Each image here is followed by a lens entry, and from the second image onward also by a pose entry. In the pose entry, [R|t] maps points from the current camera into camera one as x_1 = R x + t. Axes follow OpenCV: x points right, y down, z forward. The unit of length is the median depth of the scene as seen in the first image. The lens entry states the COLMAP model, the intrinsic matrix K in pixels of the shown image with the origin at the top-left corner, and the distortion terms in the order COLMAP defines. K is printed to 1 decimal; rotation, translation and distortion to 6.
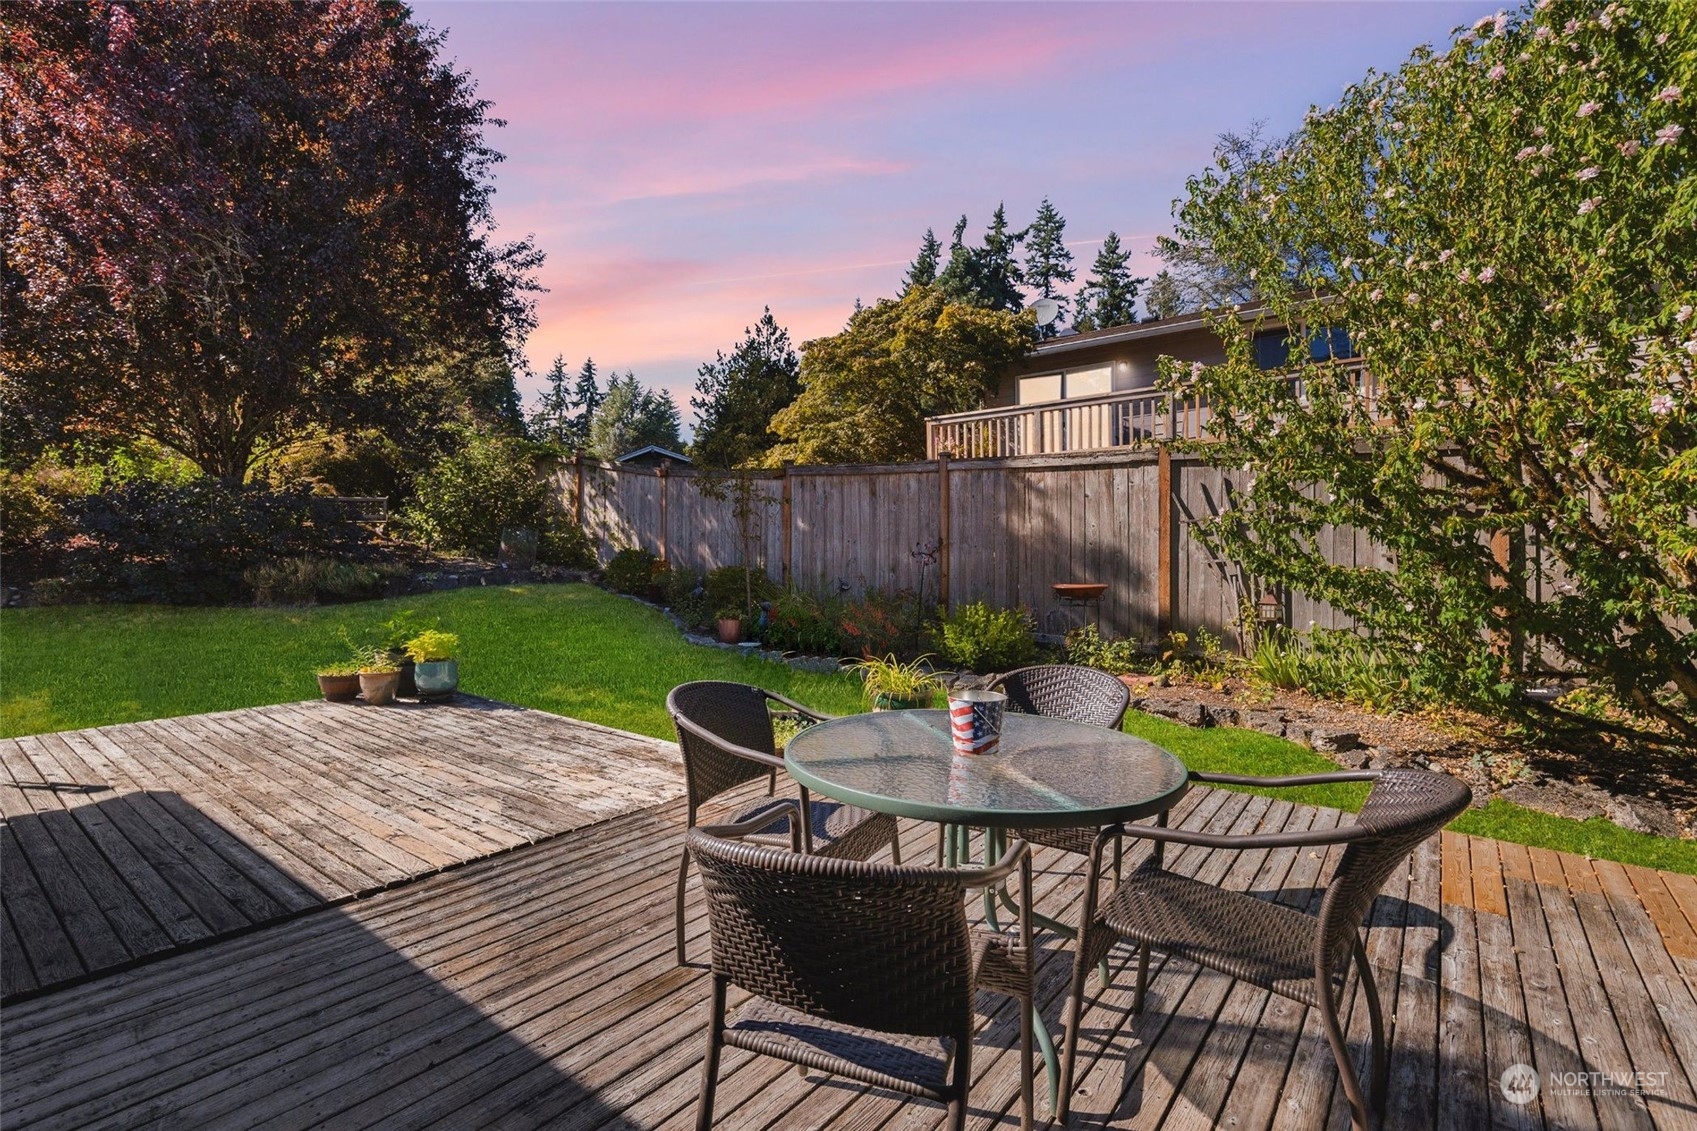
lens RADIAL K [[759.6, 0, 840.3], [0, 759.6, 567.4], [0, 0, 1]] dist [0.001862, -0.000472]
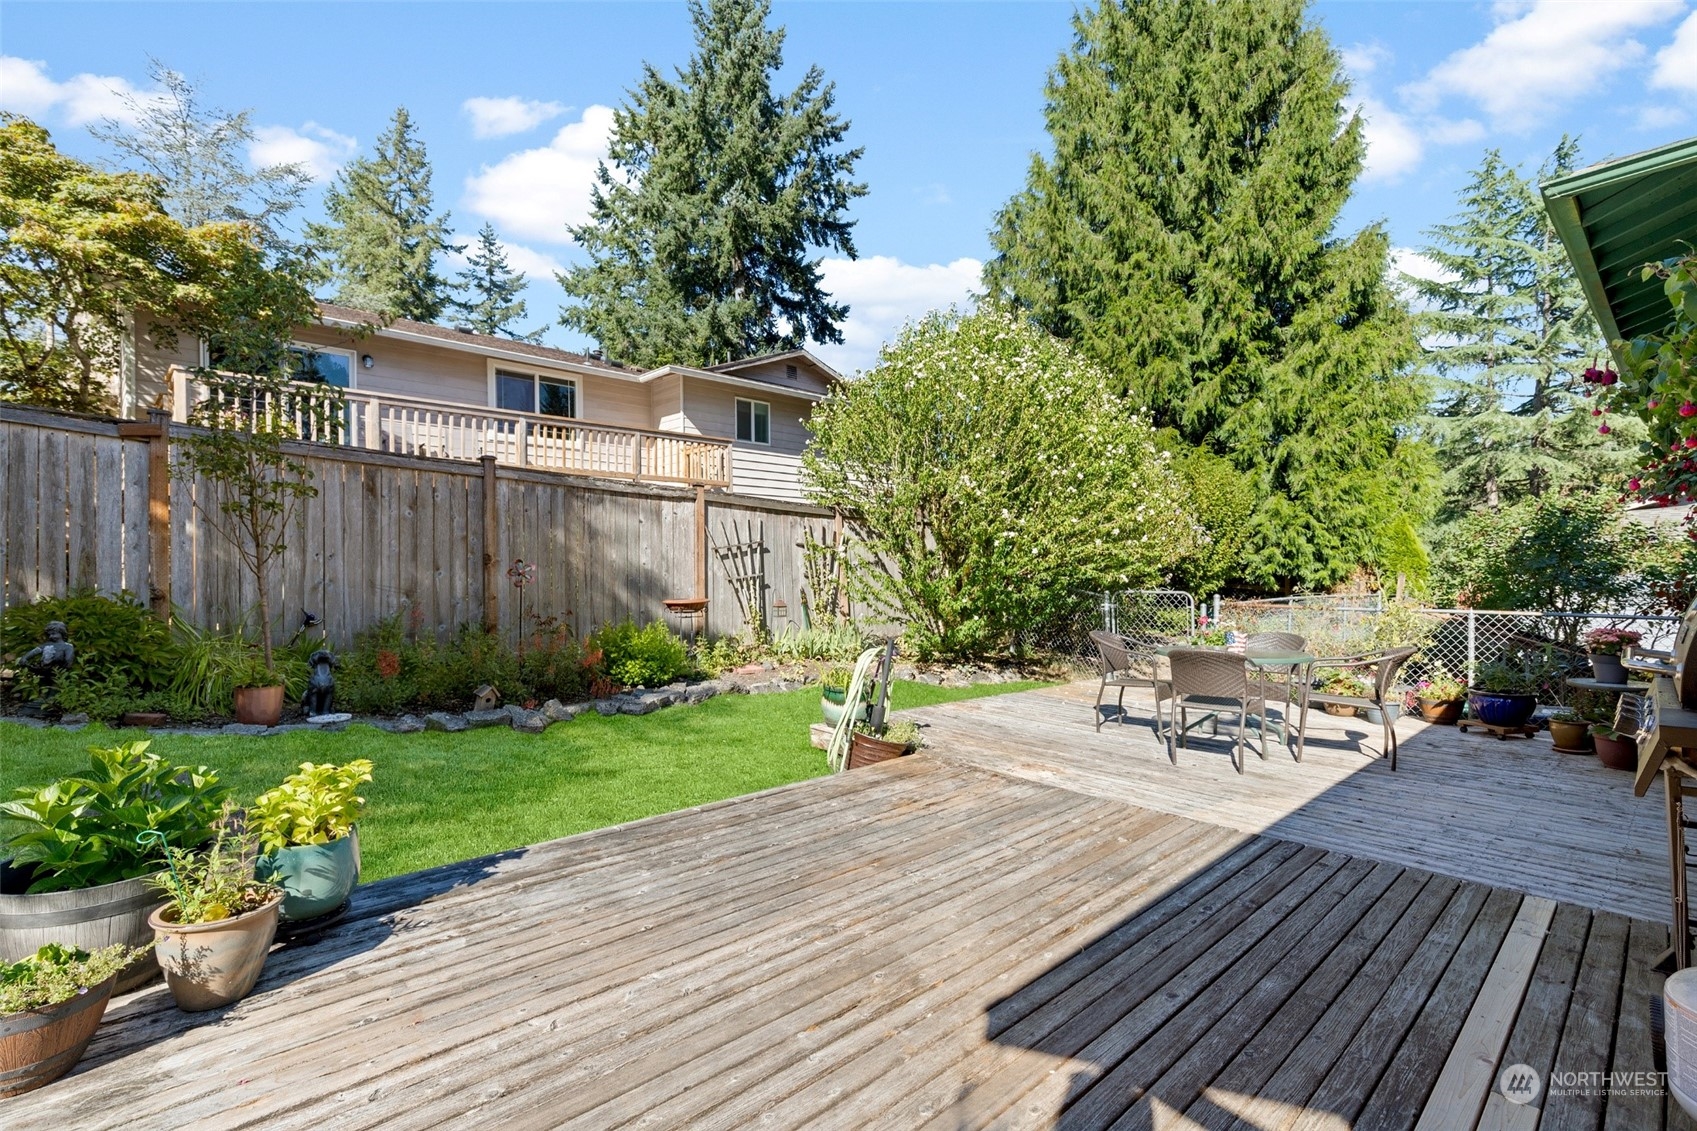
lens RADIAL K [[759.6, 0, 840.3], [0, 759.6, 567.4], [0, 0, 1]] dist [0.001862, -0.000472]
pose [[0.167588, -0.006539, 0.985835, -1.326686], [0.014869, 0.999881, 0.004105, -0.044147], [-0.985745, 0.013970, 0.167665, 0.917652]]
